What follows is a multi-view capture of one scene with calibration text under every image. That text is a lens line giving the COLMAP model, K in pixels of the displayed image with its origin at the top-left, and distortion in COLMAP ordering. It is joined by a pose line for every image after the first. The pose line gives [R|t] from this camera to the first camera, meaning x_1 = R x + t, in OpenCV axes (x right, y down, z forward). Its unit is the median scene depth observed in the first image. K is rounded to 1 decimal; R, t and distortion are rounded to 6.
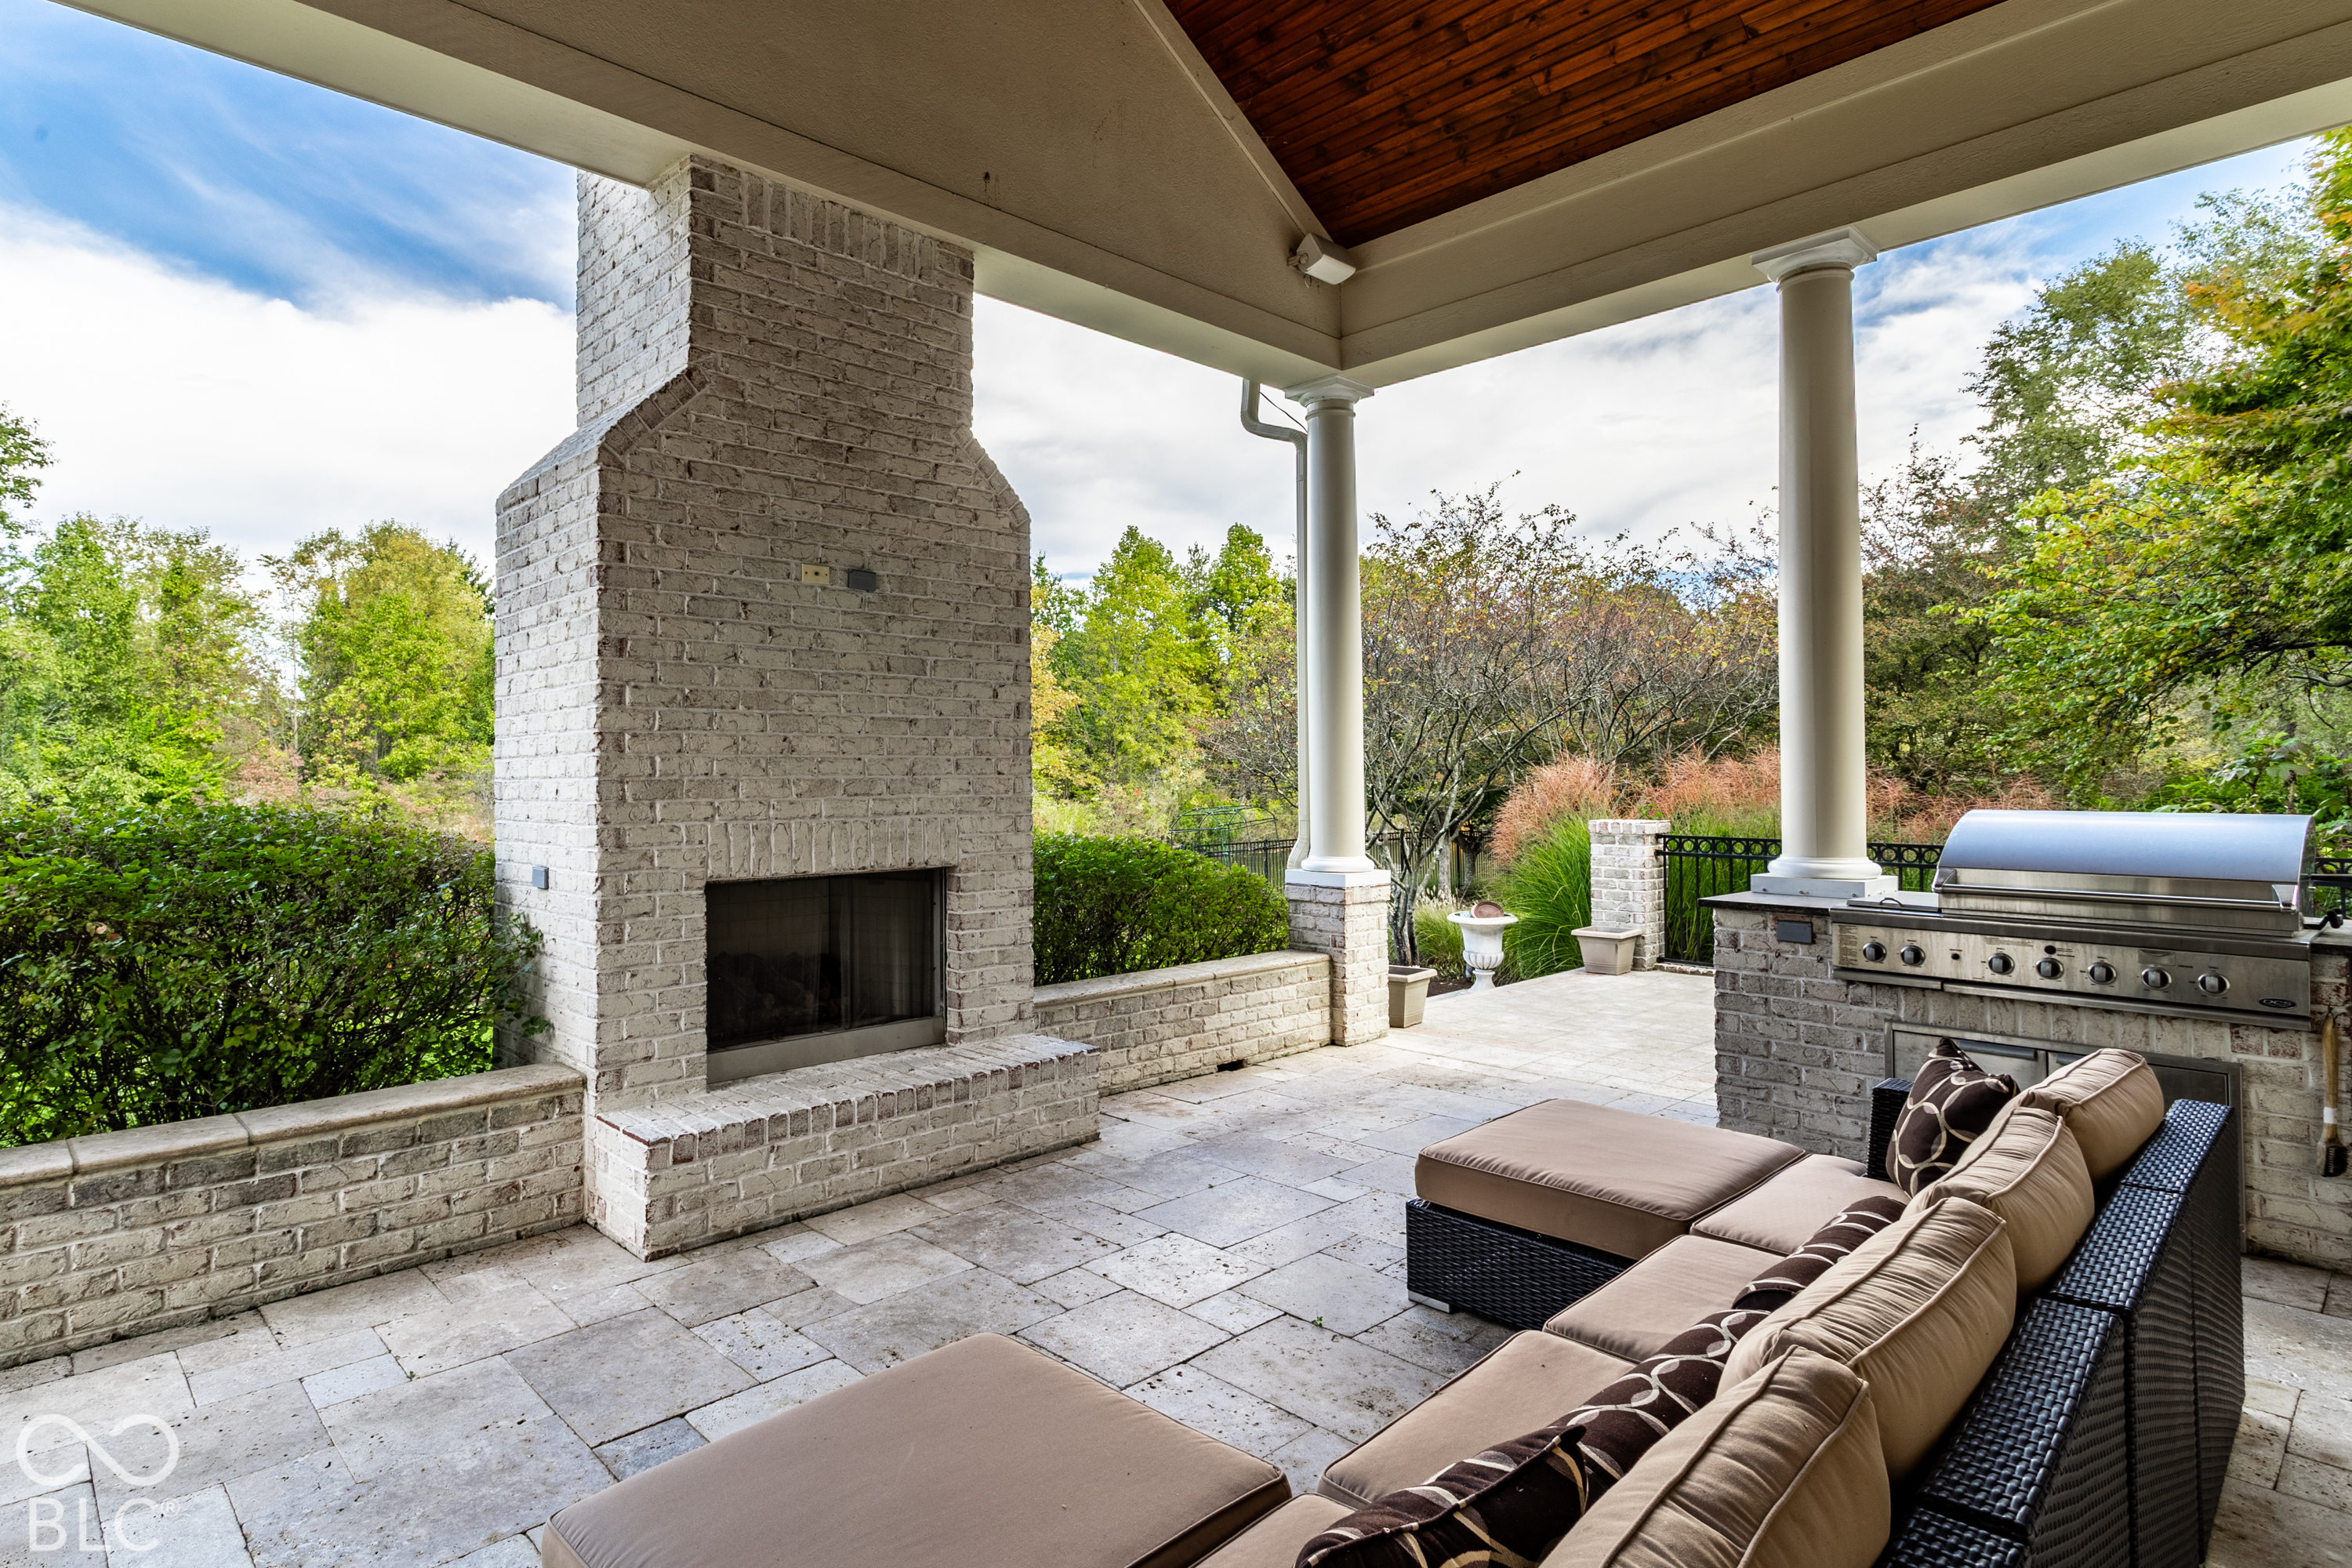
lens RADIAL K [[1207.6, 0, 1176.0], [0, 1207.6, 784.0], [0, 0, 1]] dist [-0.000238, 0.001567]
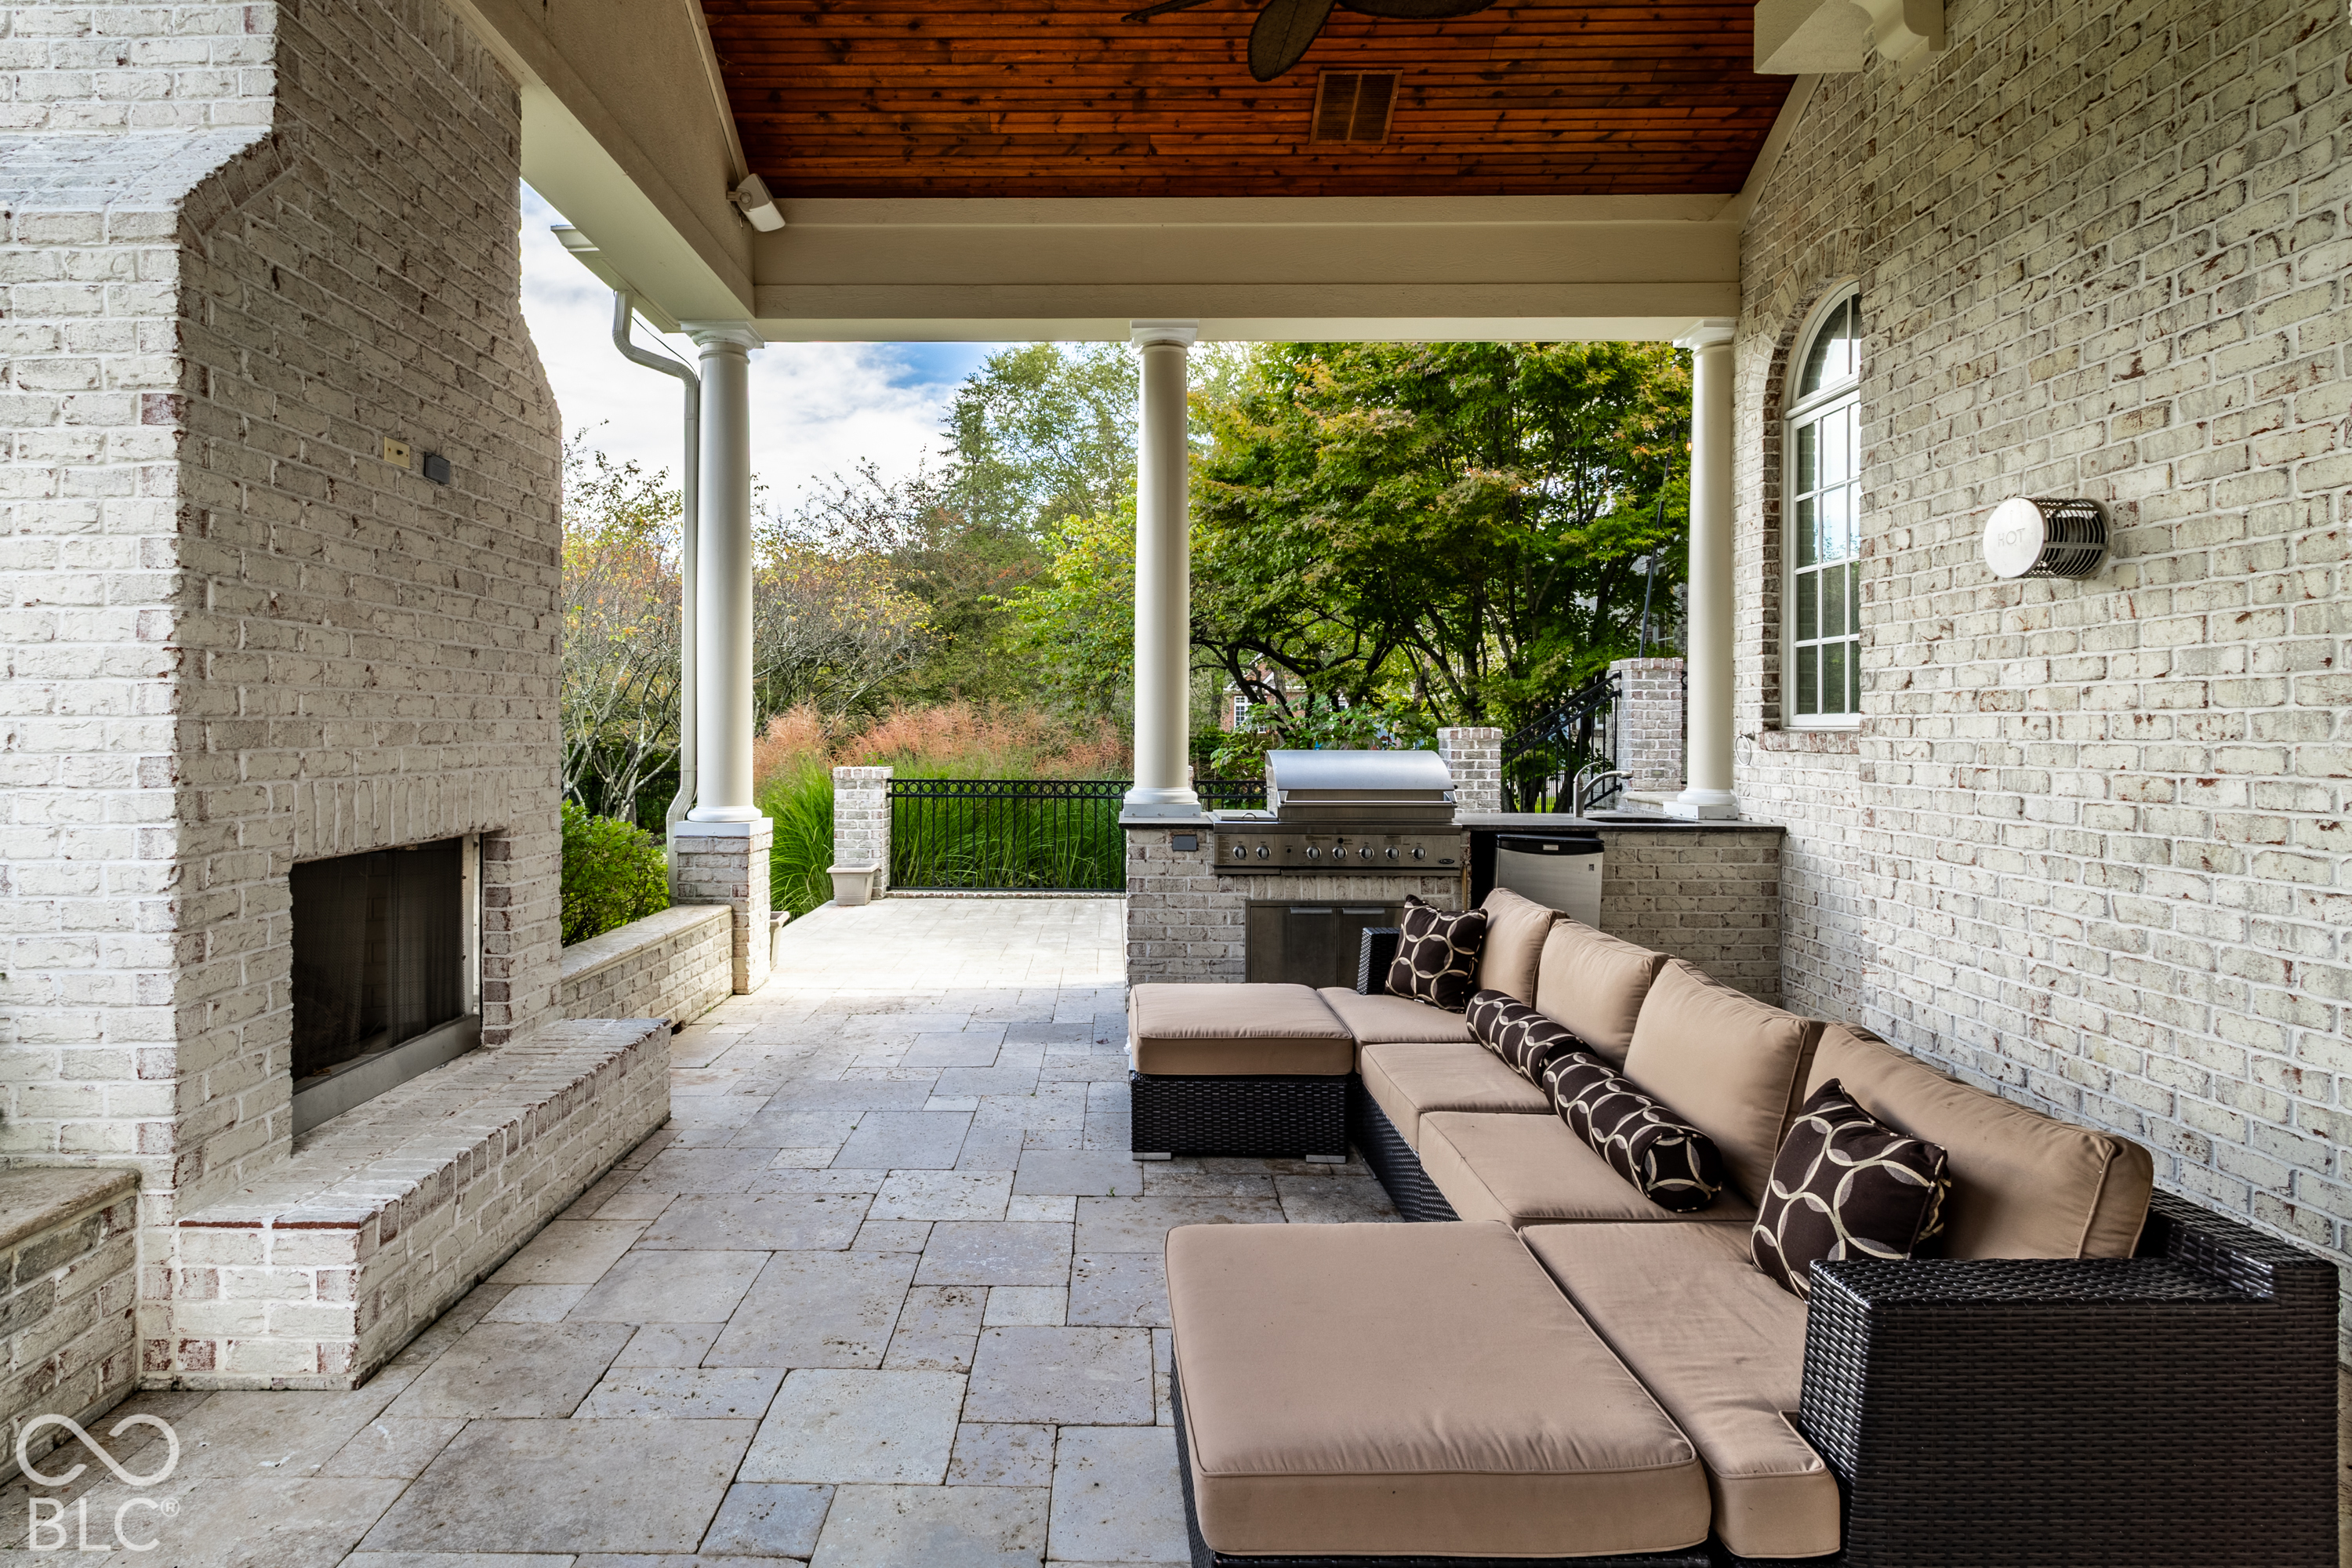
lens RADIAL K [[1171.3, 0, 1082.6], [0, 1171.3, 761.3], [0, 0, 1]] dist [0.003143, 0.000691]
pose [[0.710745, -0.014626, 0.703297, -0.537534], [0.000983, 0.999803, 0.019799, 0.006778], [-0.703449, -0.013381, 0.710620, 0.175971]]
